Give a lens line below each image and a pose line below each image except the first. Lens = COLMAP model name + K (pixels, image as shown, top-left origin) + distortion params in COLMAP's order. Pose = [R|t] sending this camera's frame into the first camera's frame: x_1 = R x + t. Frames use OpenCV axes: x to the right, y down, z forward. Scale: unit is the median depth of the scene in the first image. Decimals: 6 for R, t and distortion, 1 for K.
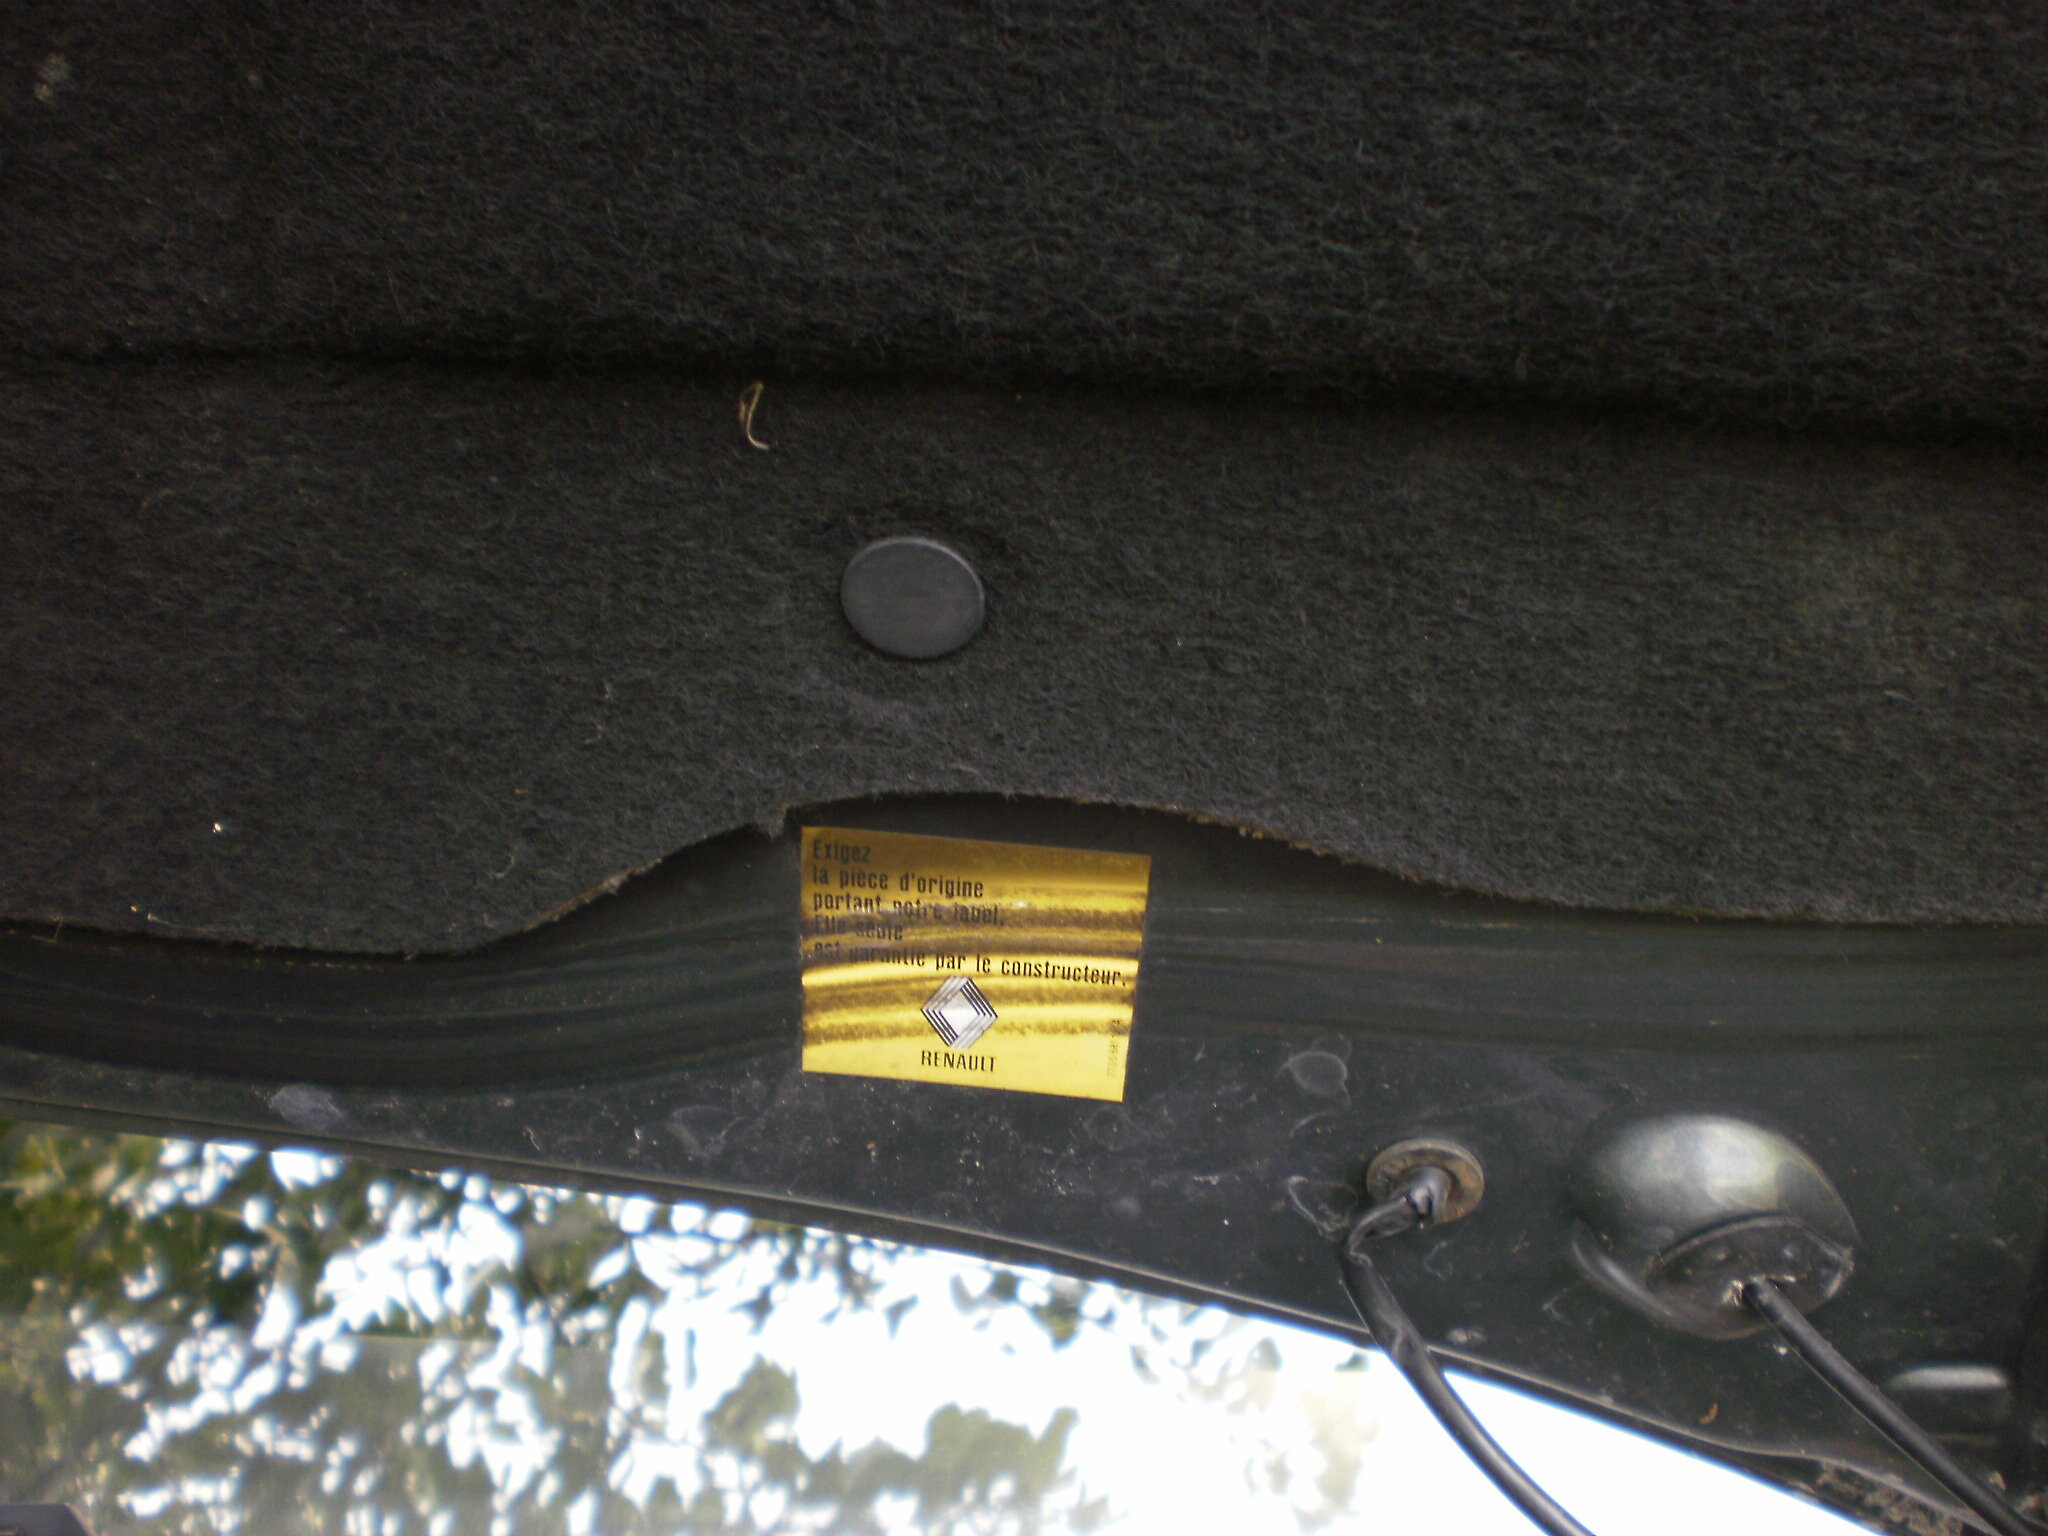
lens RADIAL K [[2189.7, 0, 1062.5], [0, 2189.7, 710.5], [0, 0, 1]] dist [-0.037678, -0.244699]
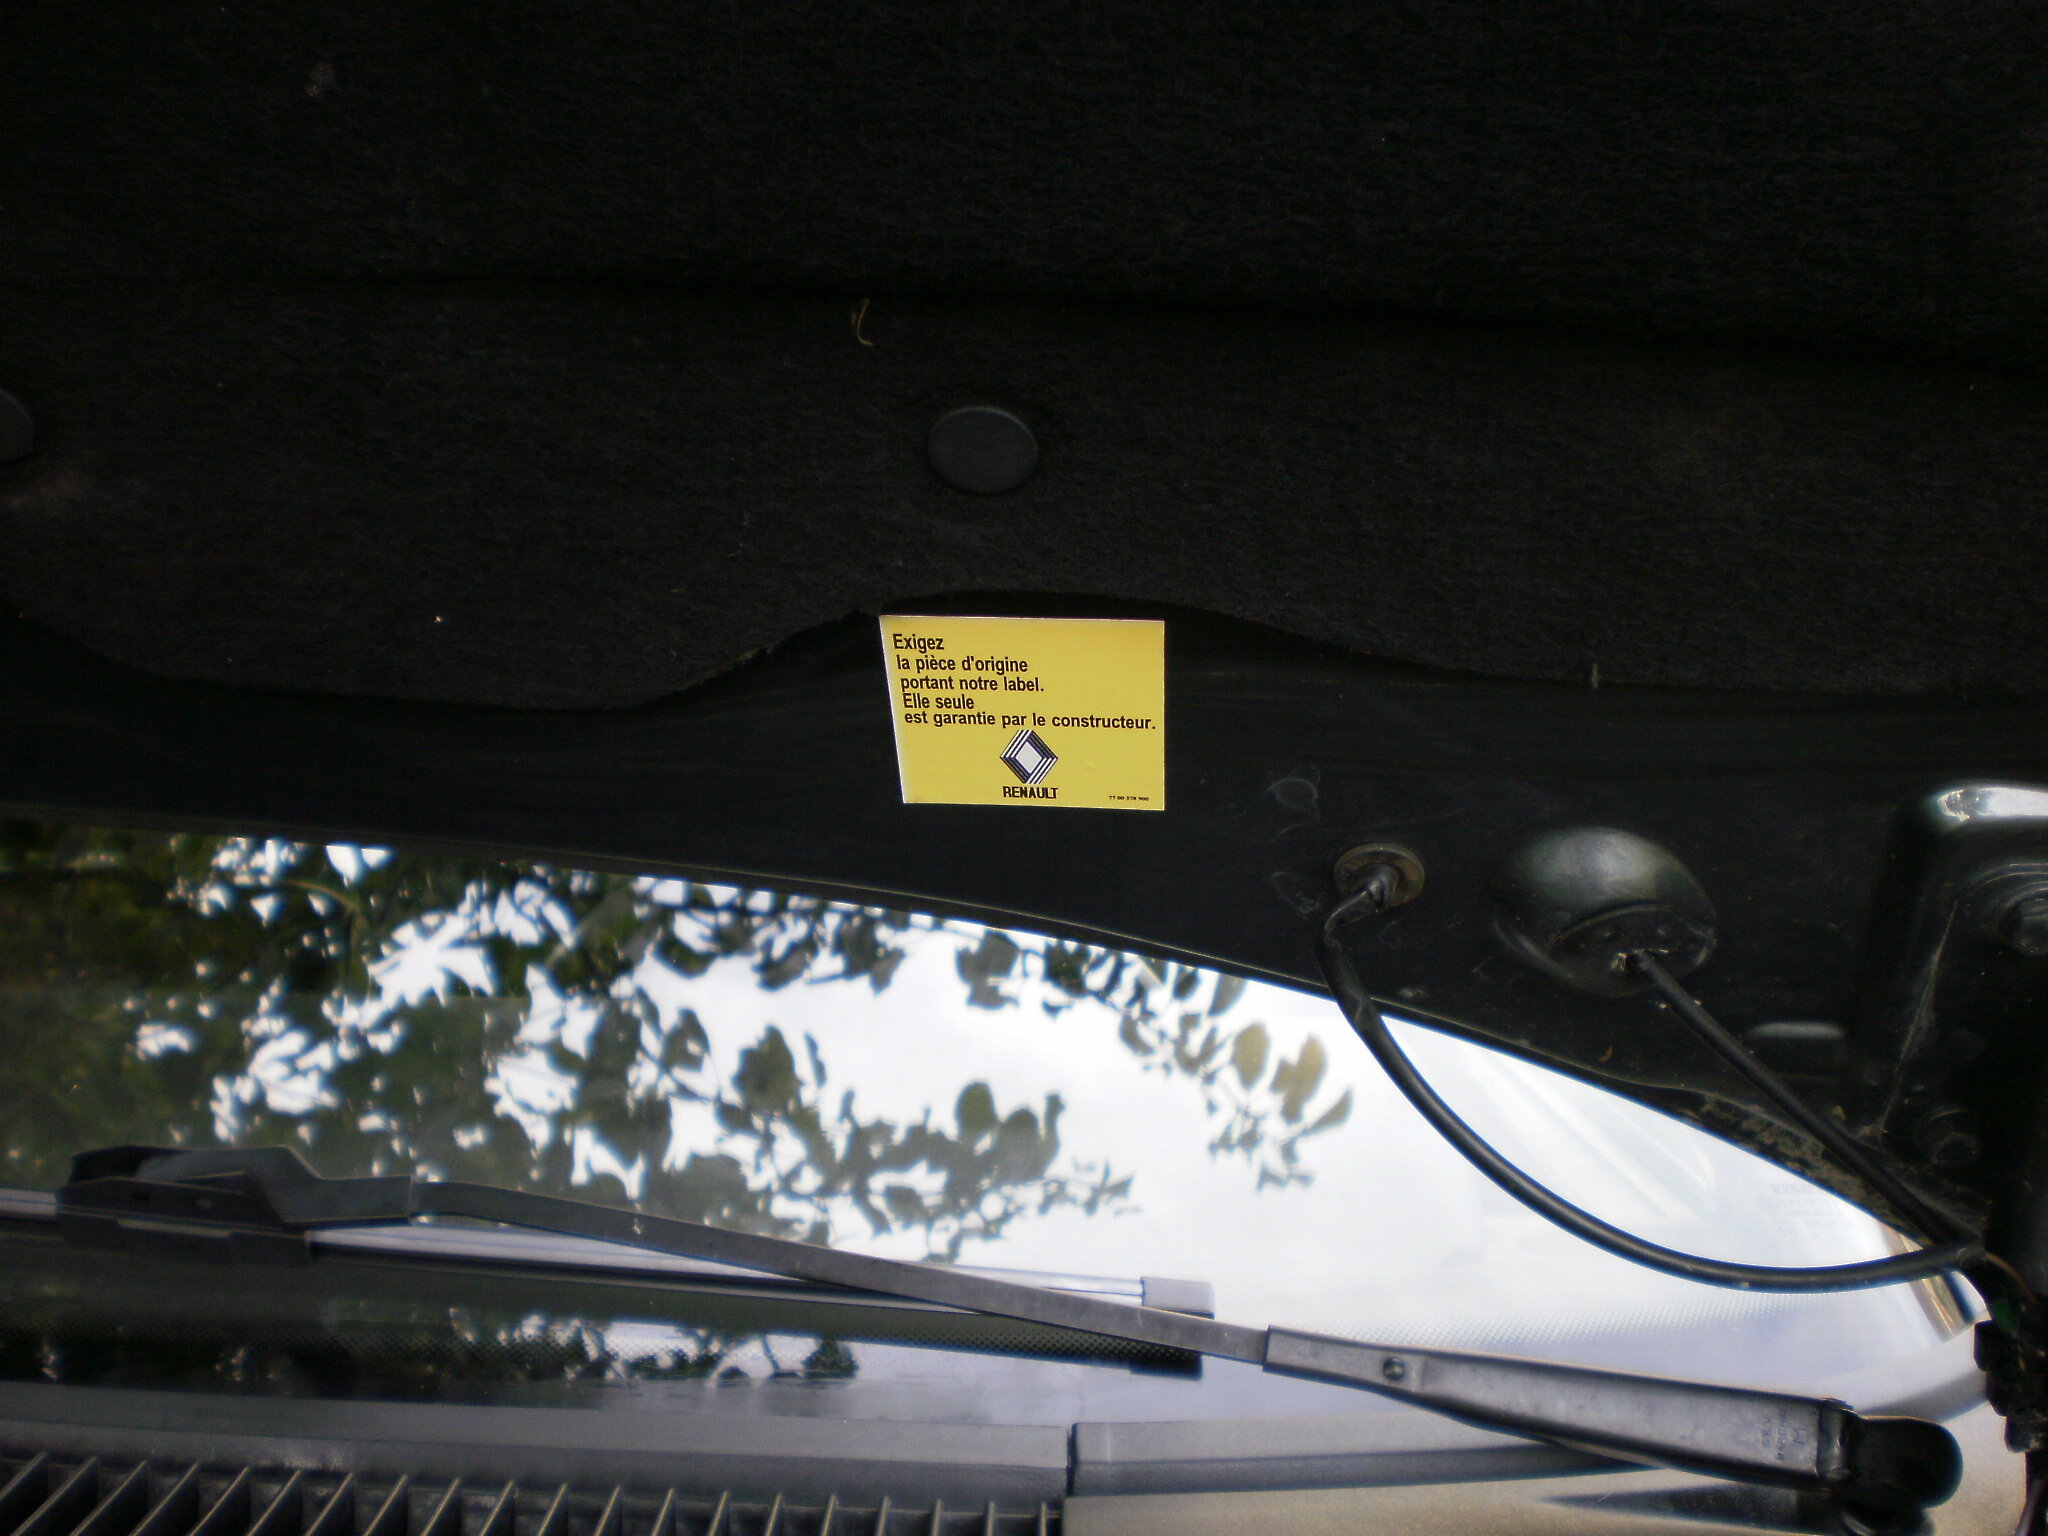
lens RADIAL K [[2189.7, 0, 1062.5], [0, 2189.7, 710.5], [0, 0, 1]] dist [-0.037678, -0.244699]
pose [[0.999954, -0.007019, -0.006597, -0.012938], [0.007966, 0.987619, 0.156667, -0.103938], [0.005416, -0.156712, 0.987629, -0.320669]]
